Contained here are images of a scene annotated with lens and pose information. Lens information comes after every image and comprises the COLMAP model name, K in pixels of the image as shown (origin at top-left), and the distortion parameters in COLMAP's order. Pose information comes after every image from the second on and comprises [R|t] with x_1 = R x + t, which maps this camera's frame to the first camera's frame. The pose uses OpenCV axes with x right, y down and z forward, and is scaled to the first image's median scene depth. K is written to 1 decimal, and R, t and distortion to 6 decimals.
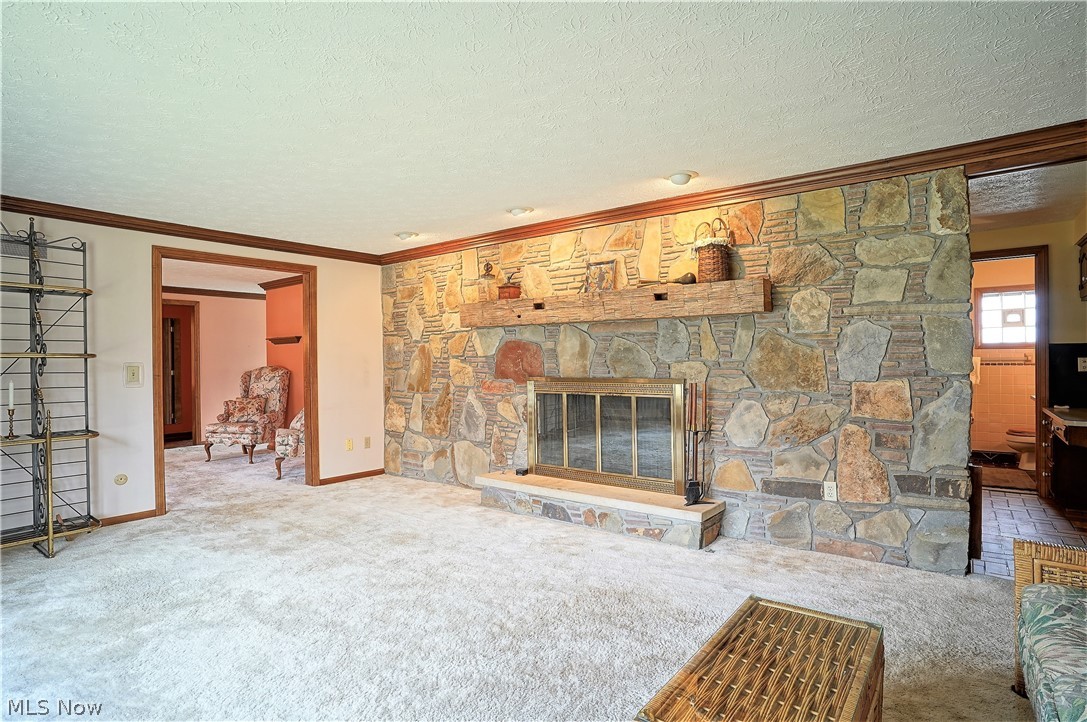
lens RADIAL K [[568.4, 0, 539.5], [0, 568.4, 360.6], [0, 0, 1]] dist [-0.076543, 0.037677]
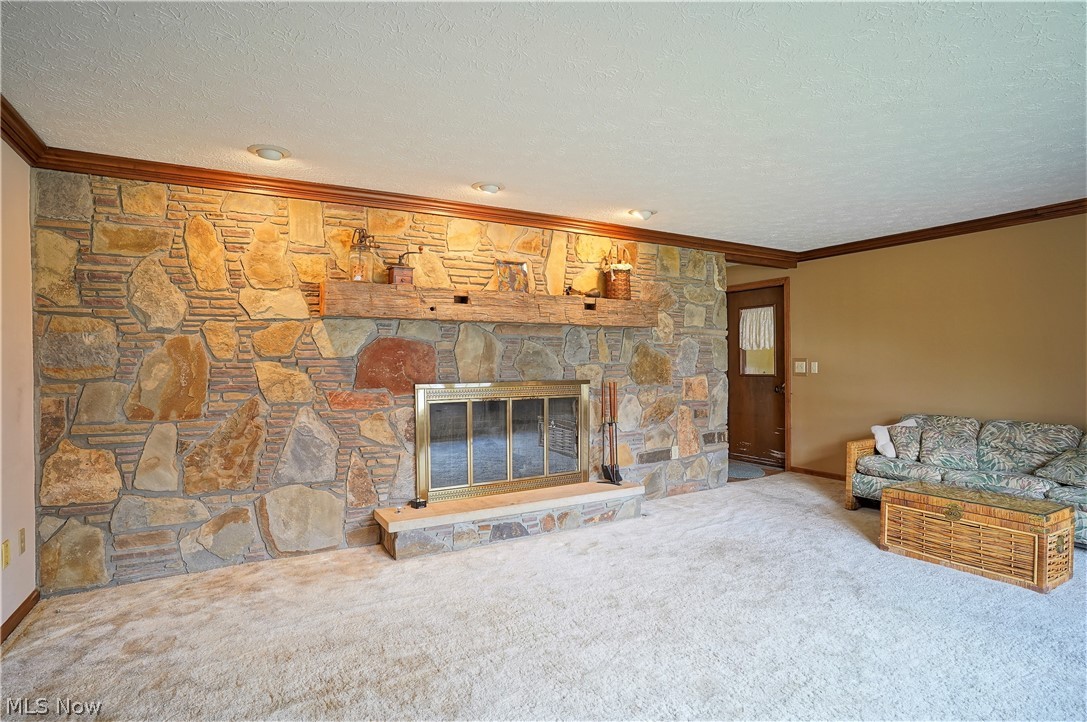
lens RADIAL K [[568.4, 0, 539.5], [0, 568.4, 360.6], [0, 0, 1]] dist [-0.076543, 0.037677]
pose [[0.376865, 0.008766, 0.926227, -0.747913], [0.005571, 0.999916, -0.011730, 0.006015], [-0.926251, 0.009580, 0.376784, 0.577929]]
